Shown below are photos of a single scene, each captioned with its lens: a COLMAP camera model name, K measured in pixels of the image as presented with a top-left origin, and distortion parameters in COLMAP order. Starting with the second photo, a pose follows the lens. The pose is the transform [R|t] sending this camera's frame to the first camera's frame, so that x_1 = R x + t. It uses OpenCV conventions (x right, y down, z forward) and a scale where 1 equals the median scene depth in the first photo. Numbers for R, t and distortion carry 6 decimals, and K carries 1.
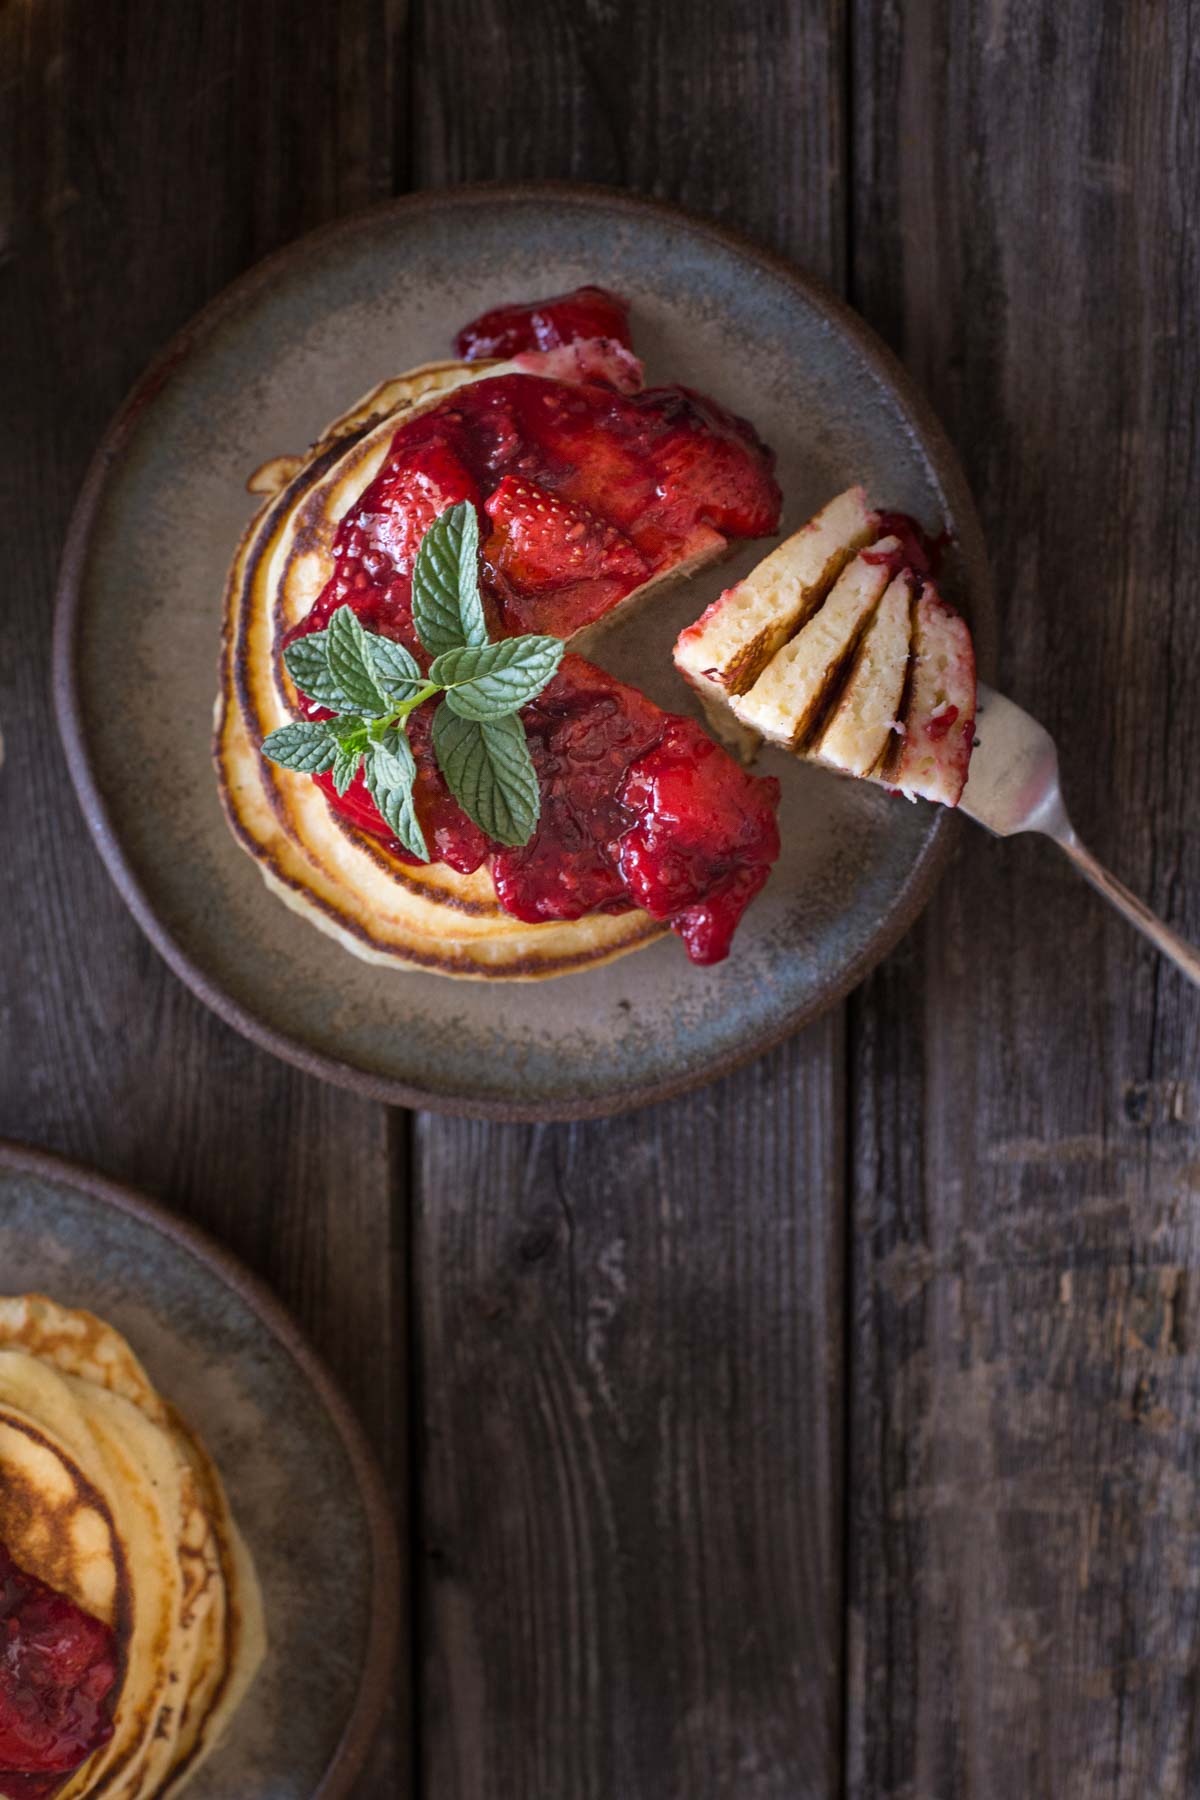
lens RADIAL K [[2833.0, 0, 600.0], [0, 2833.0, 900.0], [0, 0, 1]] dist [-0.372451, -0.004849]
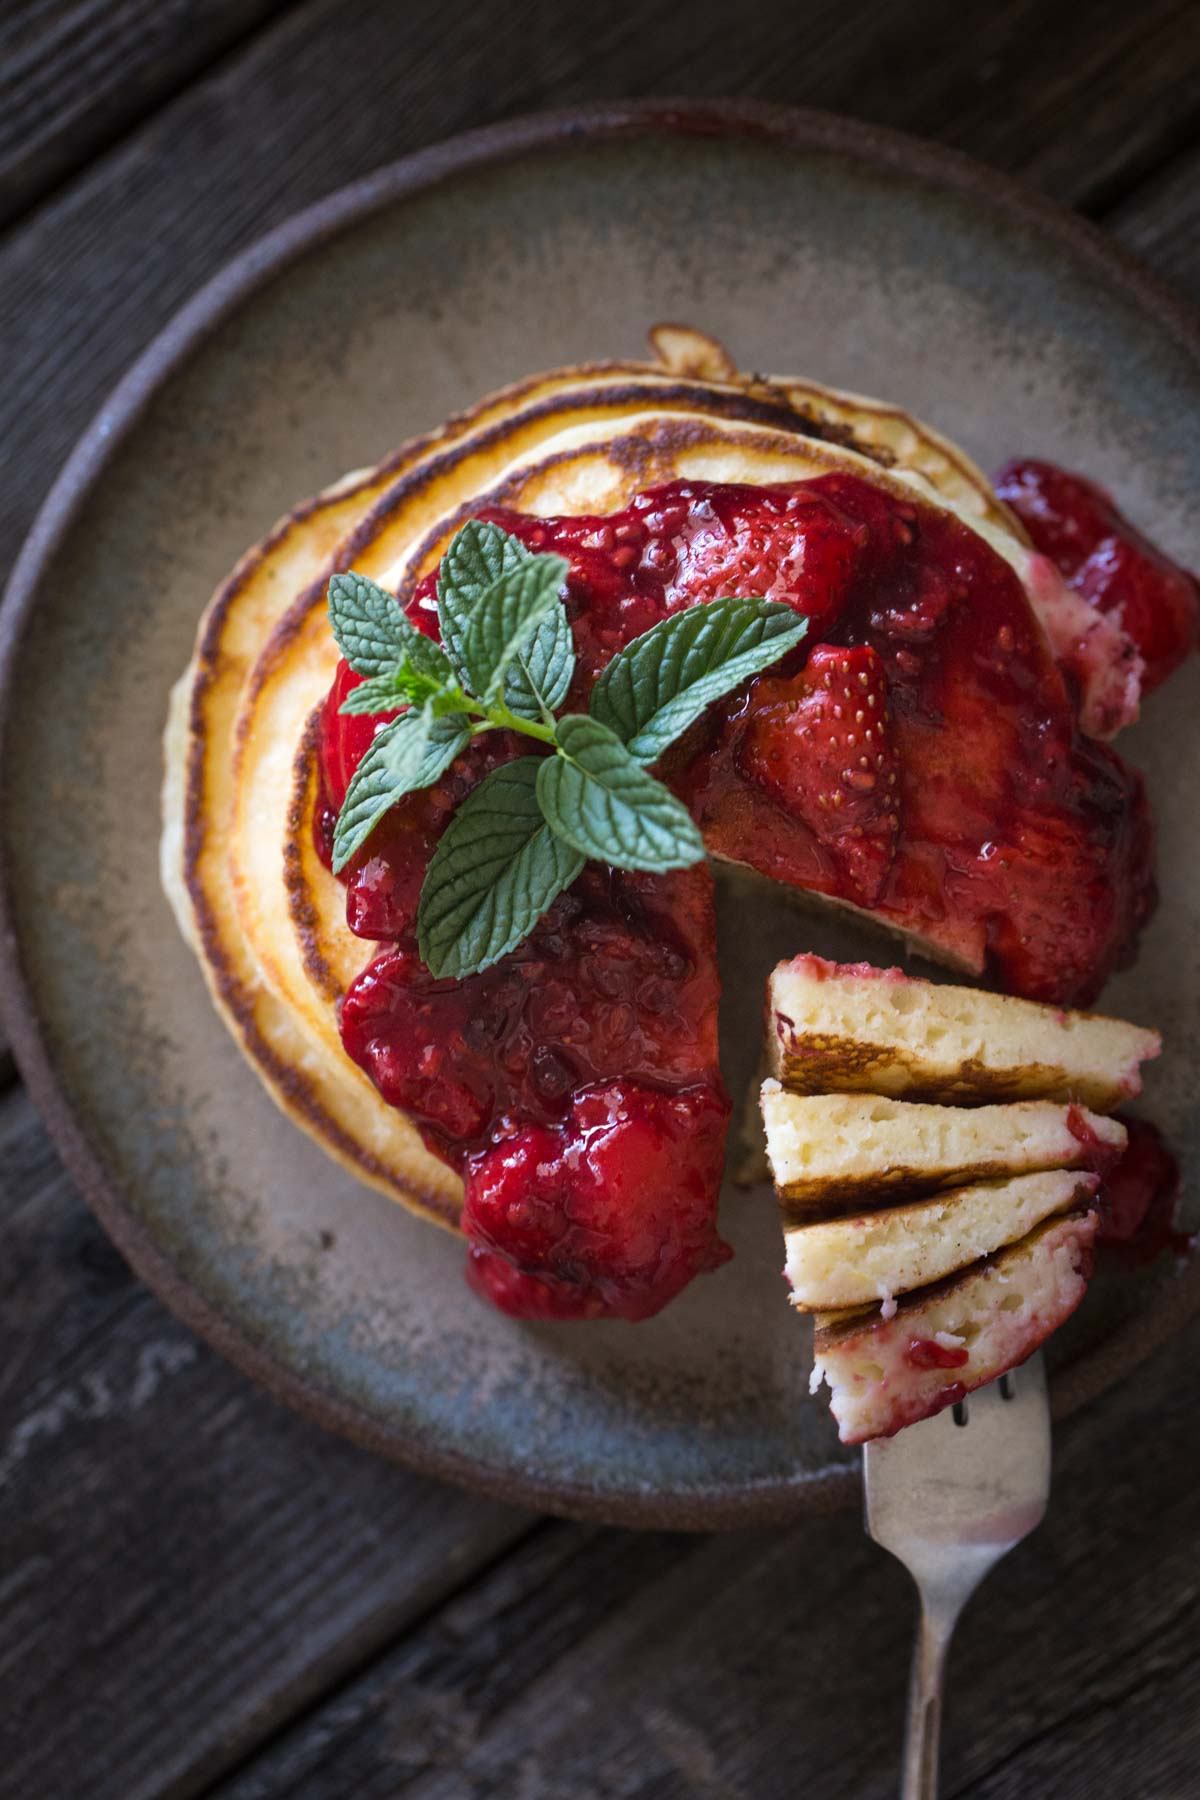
lens RADIAL K [[5081.4, 0, 600.0], [0, 5081.4, 900.0], [0, 0, 1]] dist [-0.269323, -0.022745]
pose [[0.561149, 0.827058, -0.032980, 0.020383], [-0.827489, 0.559618, -0.045719, -0.006780], [-0.019356, 0.052946, 0.998410, -0.213622]]
